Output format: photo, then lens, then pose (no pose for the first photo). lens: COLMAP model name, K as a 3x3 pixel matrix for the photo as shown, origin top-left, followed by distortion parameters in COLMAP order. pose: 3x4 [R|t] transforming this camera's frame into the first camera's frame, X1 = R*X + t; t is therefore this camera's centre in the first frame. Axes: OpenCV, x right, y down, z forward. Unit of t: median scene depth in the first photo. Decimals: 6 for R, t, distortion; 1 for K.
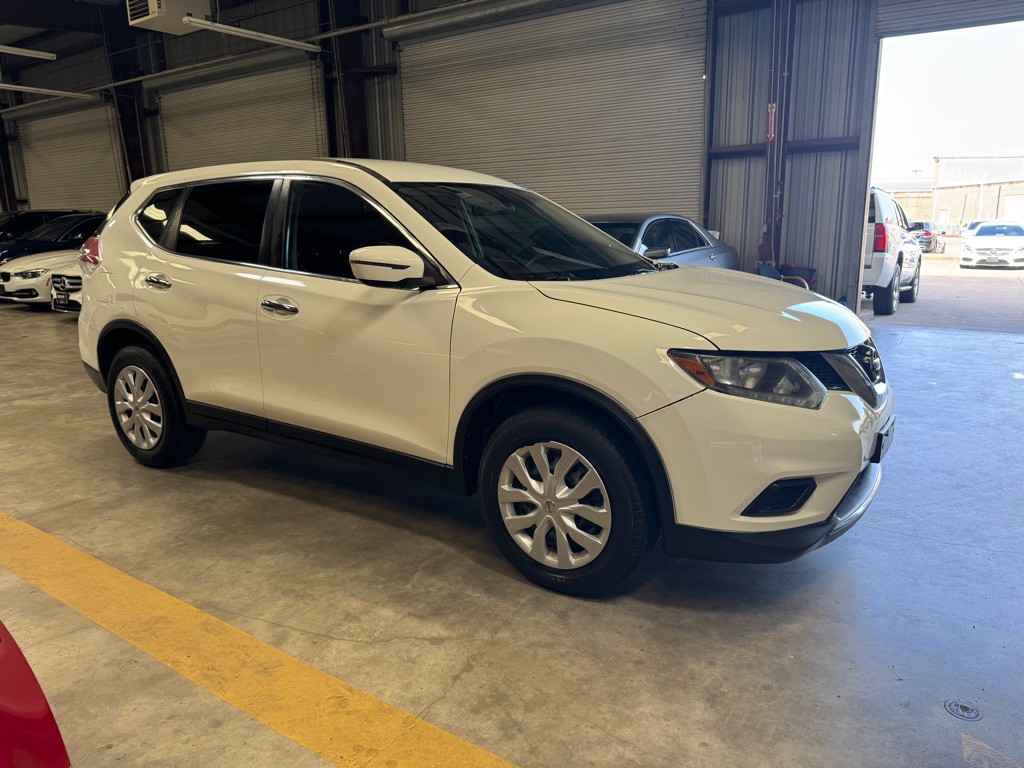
lens RADIAL K [[727.7, 0, 512.0], [0, 727.7, 384.0], [0, 0, 1]] dist [0.032200, -0.056382]
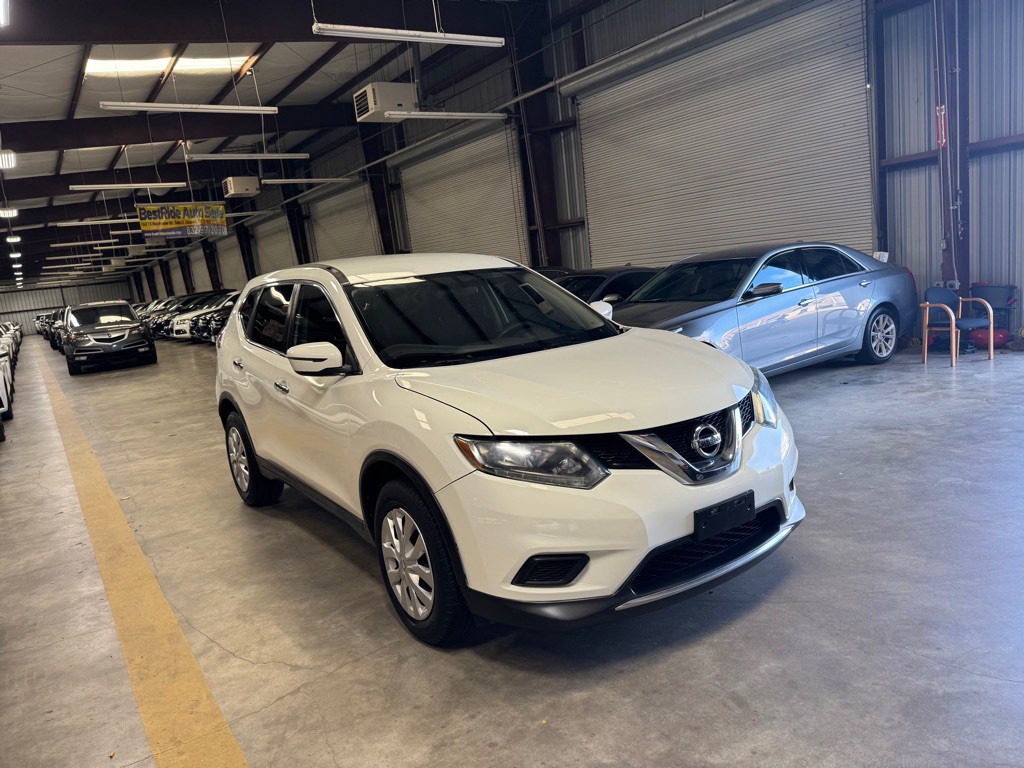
lens RADIAL K [[727.7, 0, 512.0], [0, 727.7, 384.0], [0, 0, 1]] dist [0.032200, -0.056382]
pose [[0.926574, -0.025665, -0.375235, 0.517855], [0.014114, 0.999339, -0.033500, -0.061582], [0.375847, 0.025744, 0.926324, -0.021582]]
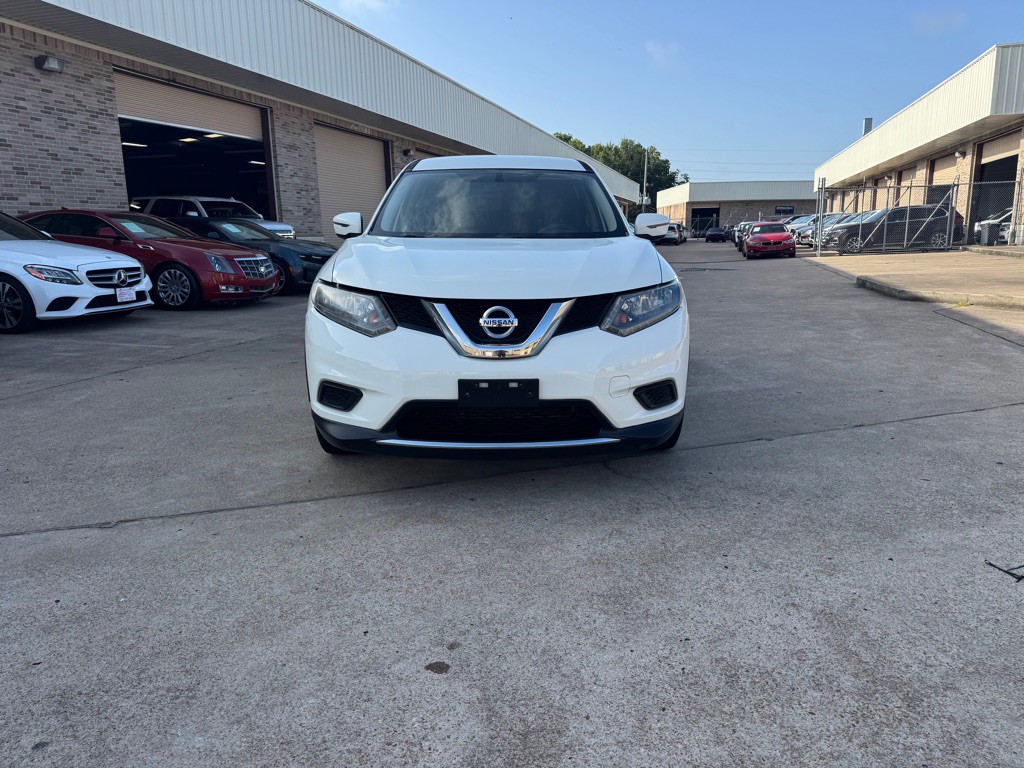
lens RADIAL K [[720.0, 0, 518.5], [0, 720.0, 368.2], [0, 0, 1]] dist [0.034529, -0.037415]
pose [[0.581865, 0.164087, -0.796561, 1.122787], [-0.179746, 0.981161, 0.070815, -0.032540], [0.793174, 0.101974, 0.600397, 0.338846]]
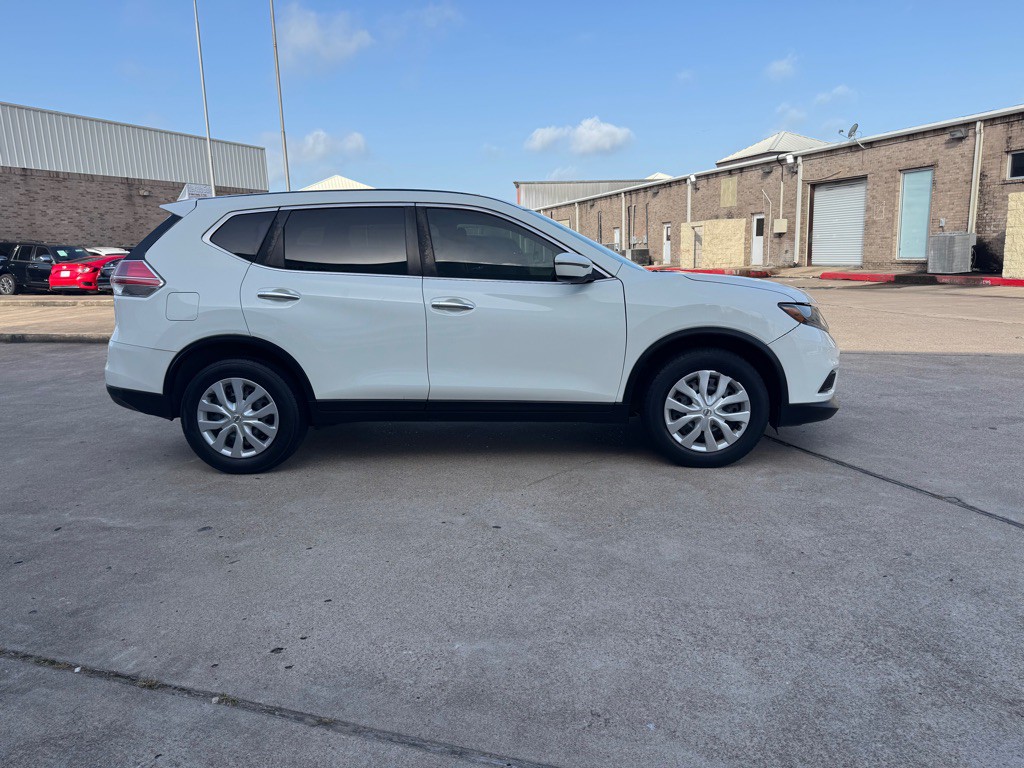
lens RADIAL K [[710.8, 0, 516.8], [0, 710.8, 385.1], [0, 0, 1]] dist [0.094915, -0.129705]
pose [[0.851665, -0.102777, 0.513911, -0.861281], [0.130121, 0.991346, -0.017380, 0.066285], [-0.507677, 0.081673, 0.857668, -0.103566]]
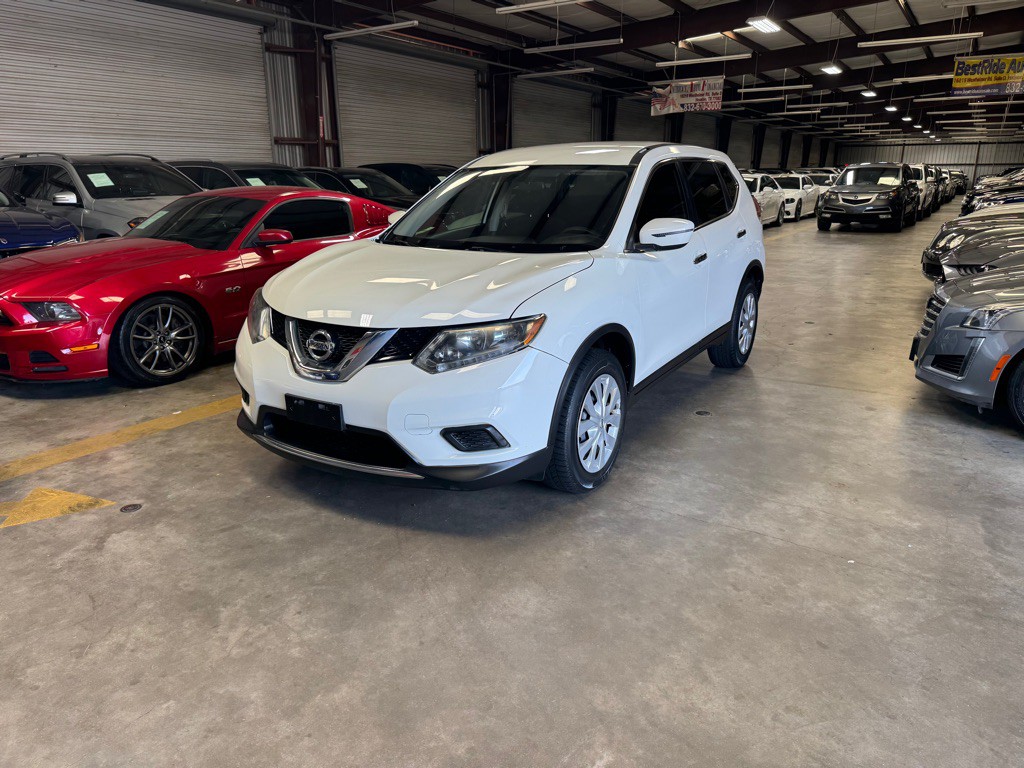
lens RADIAL K [[724.4, 0, 509.6], [0, 724.4, 381.5], [0, 0, 1]] dist [0.001118, 0.000266]
pose [[0.045260, 0.287024, -0.956854, 1.309968], [-0.207928, 0.939564, 0.272002, -0.276645], [0.977096, 0.186646, 0.102205, 0.981845]]
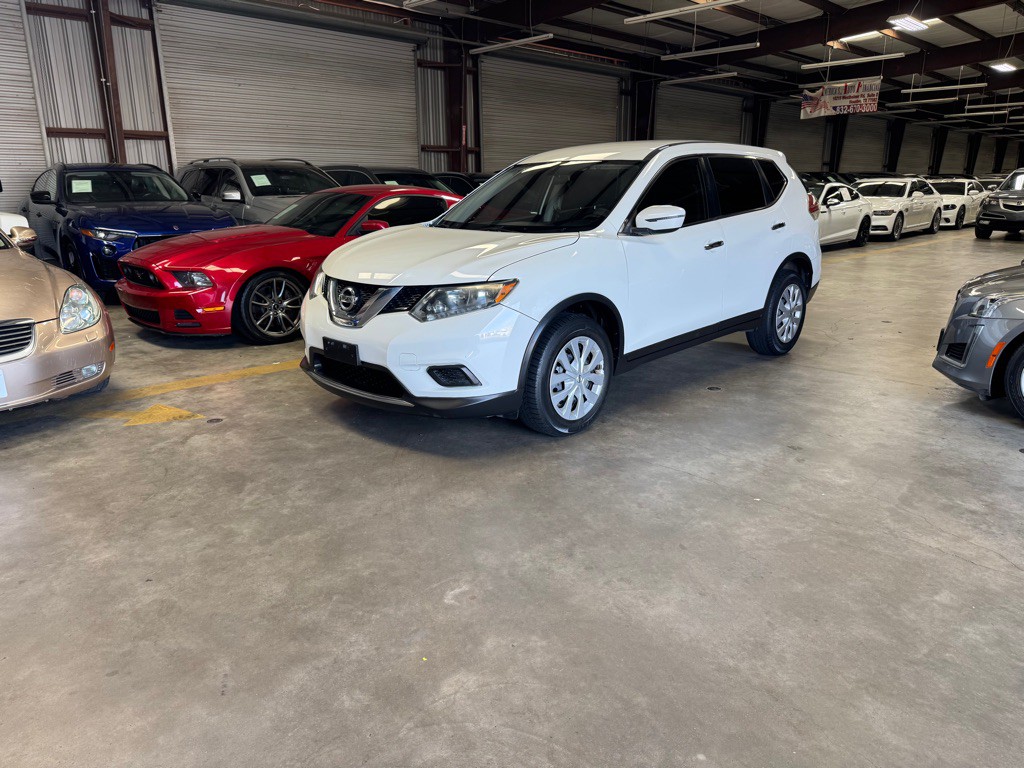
lens RADIAL K [[714.8, 0, 512.0], [0, 714.8, 384.0], [0, 0, 1]] dist [0.034875, -0.041772]
pose [[-0.169873, 0.278754, -0.945219, 1.500017], [-0.203141, 0.928655, 0.310378, -0.307000], [0.964301, 0.244738, -0.101127, 1.240862]]
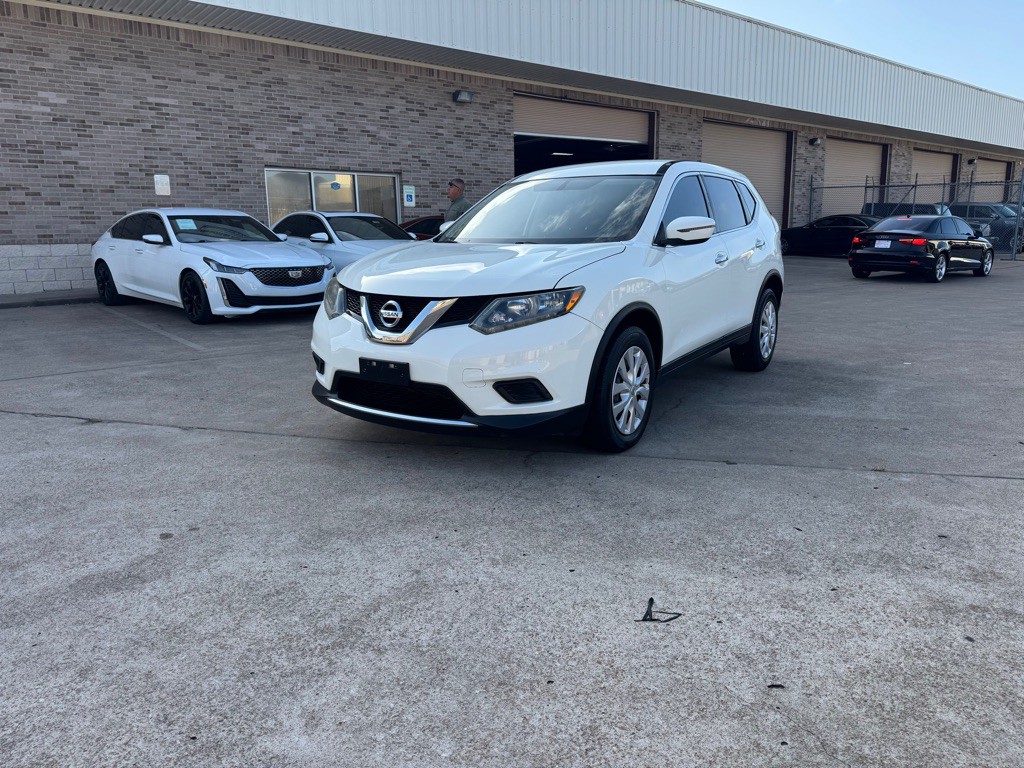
lens RADIAL K [[714.8, 0, 512.0], [0, 714.8, 384.0], [0, 0, 1]] dist [0.034875, -0.041772]
pose [[0.009673, 0.225322, -0.974236, 1.460470], [-0.204642, 0.954107, 0.218635, -0.189594], [0.978789, 0.197255, 0.055339, 0.970533]]
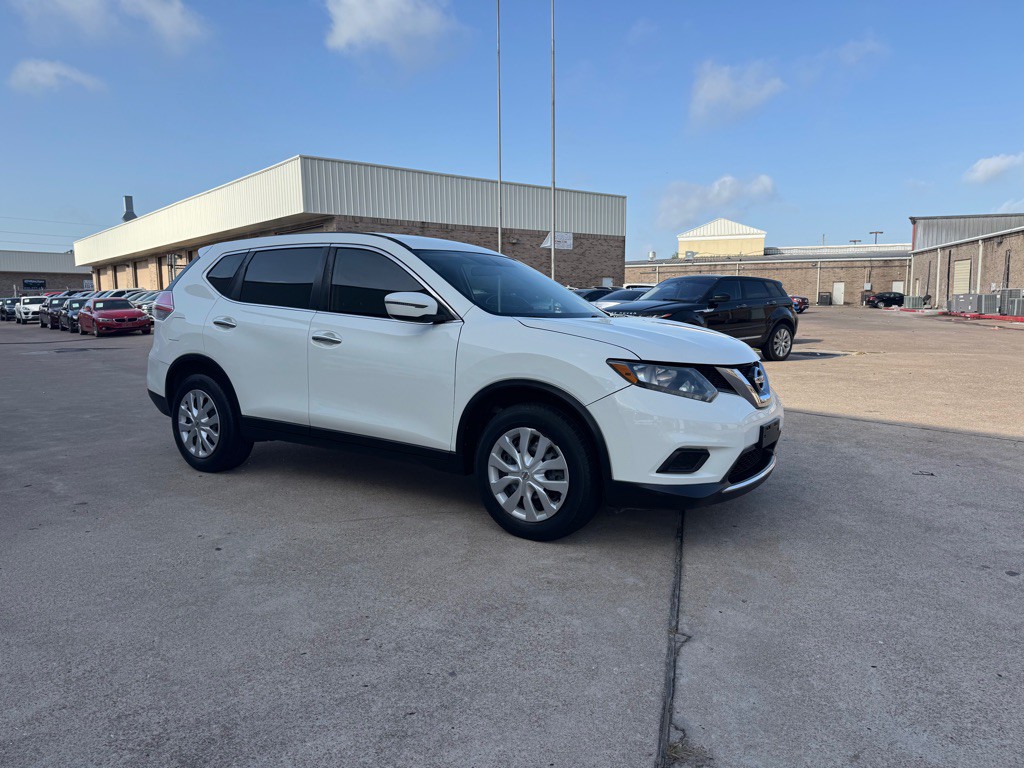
lens RADIAL K [[710.8, 0, 516.8], [0, 710.8, 385.1], [0, 0, 1]] dist [0.094915, -0.129705]
pose [[0.999771, 0.012030, 0.017721, 0.007010], [-0.010087, 0.994324, -0.105919, 0.111804], [-0.018895, 0.105716, 0.994217, -0.292345]]
